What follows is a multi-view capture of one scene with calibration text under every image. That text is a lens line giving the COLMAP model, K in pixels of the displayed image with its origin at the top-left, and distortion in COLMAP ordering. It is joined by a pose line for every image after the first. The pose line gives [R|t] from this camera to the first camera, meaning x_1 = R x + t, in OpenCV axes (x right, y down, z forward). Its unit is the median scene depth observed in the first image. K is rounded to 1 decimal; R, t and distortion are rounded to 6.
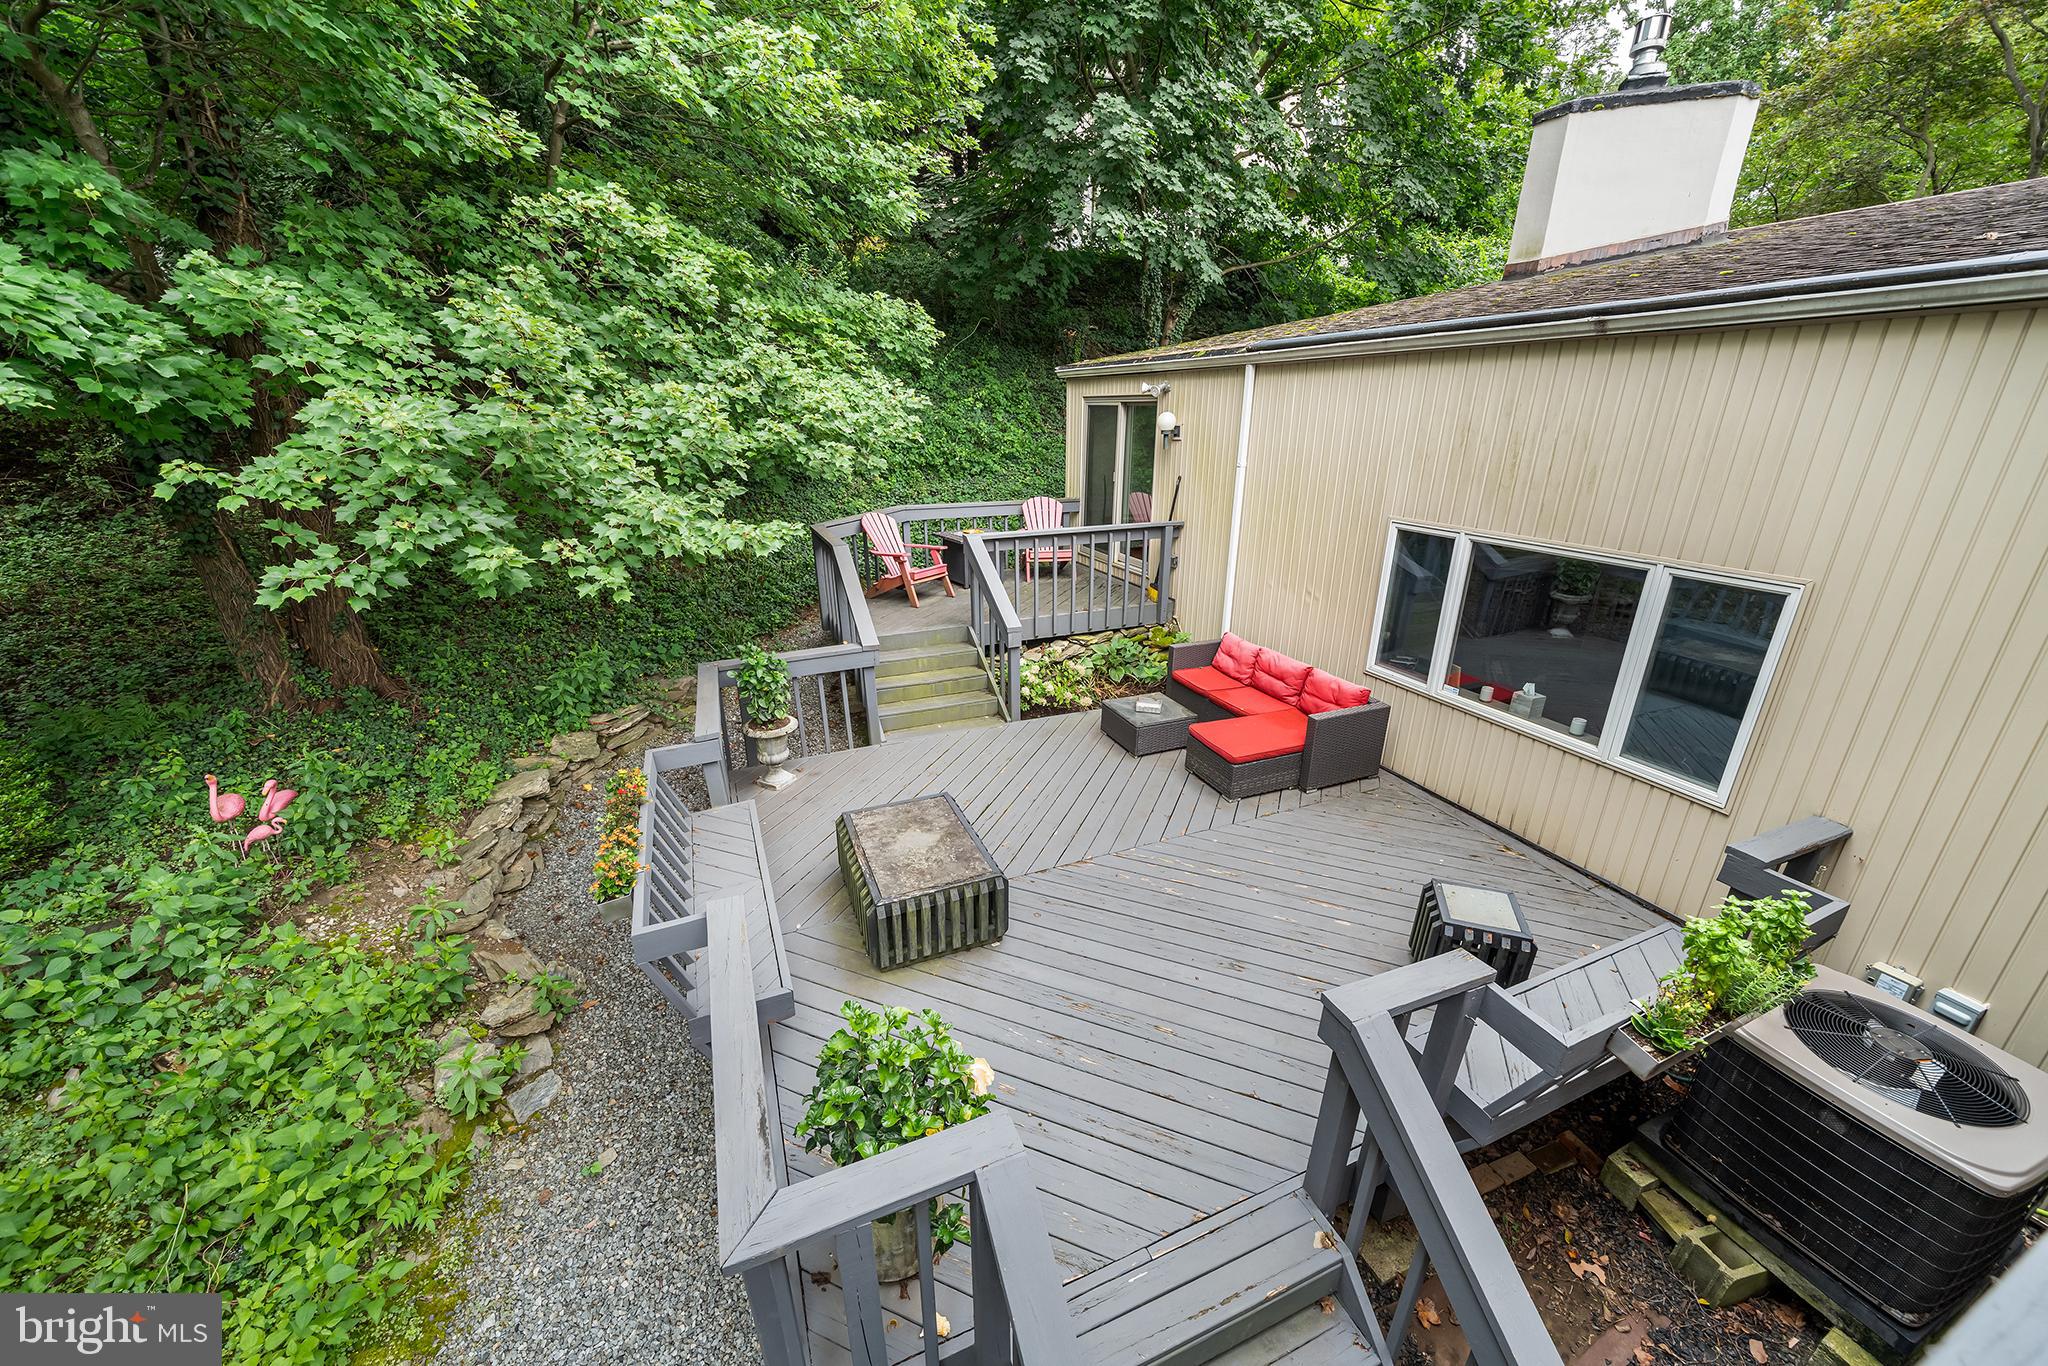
lens RADIAL K [[742.2, 0, 1030.1], [0, 742.2, 688.2], [0, 0, 1]] dist [-0.003892, 0.000131]
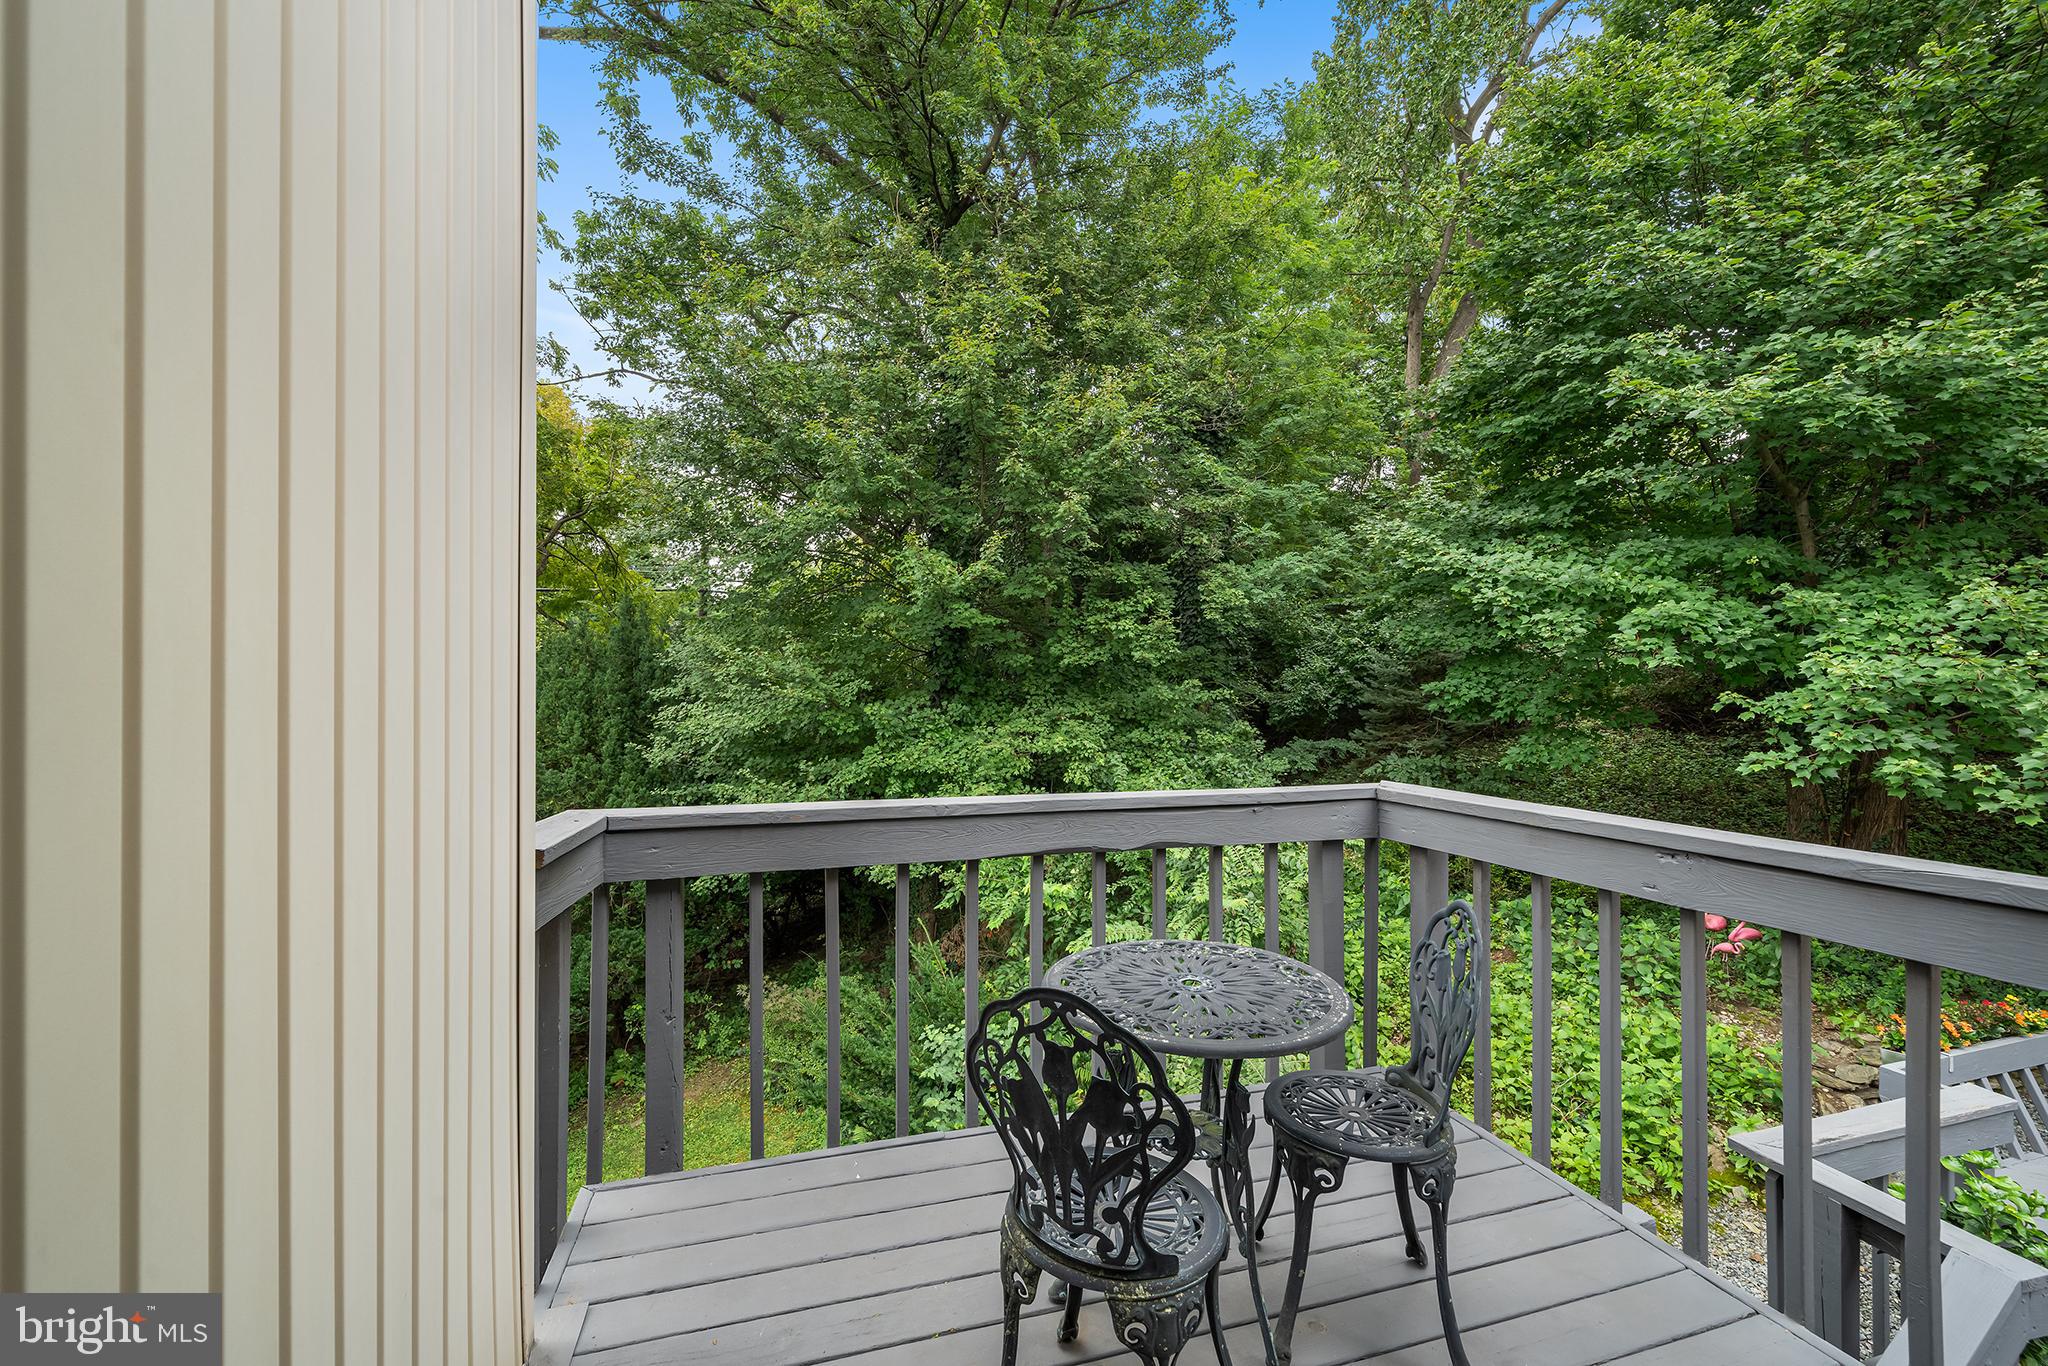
lens RADIAL K [[742.2, 0, 1033.2], [0, 742.2, 683.6], [0, 0, 1]] dist [-0.003892, 0.000131]
pose [[-0.138757, 0.007714, -0.990296, 0.849906], [-0.347941, 0.935840, 0.056042, 0.162434], [0.927191, 0.352341, -0.127170, -0.361316]]
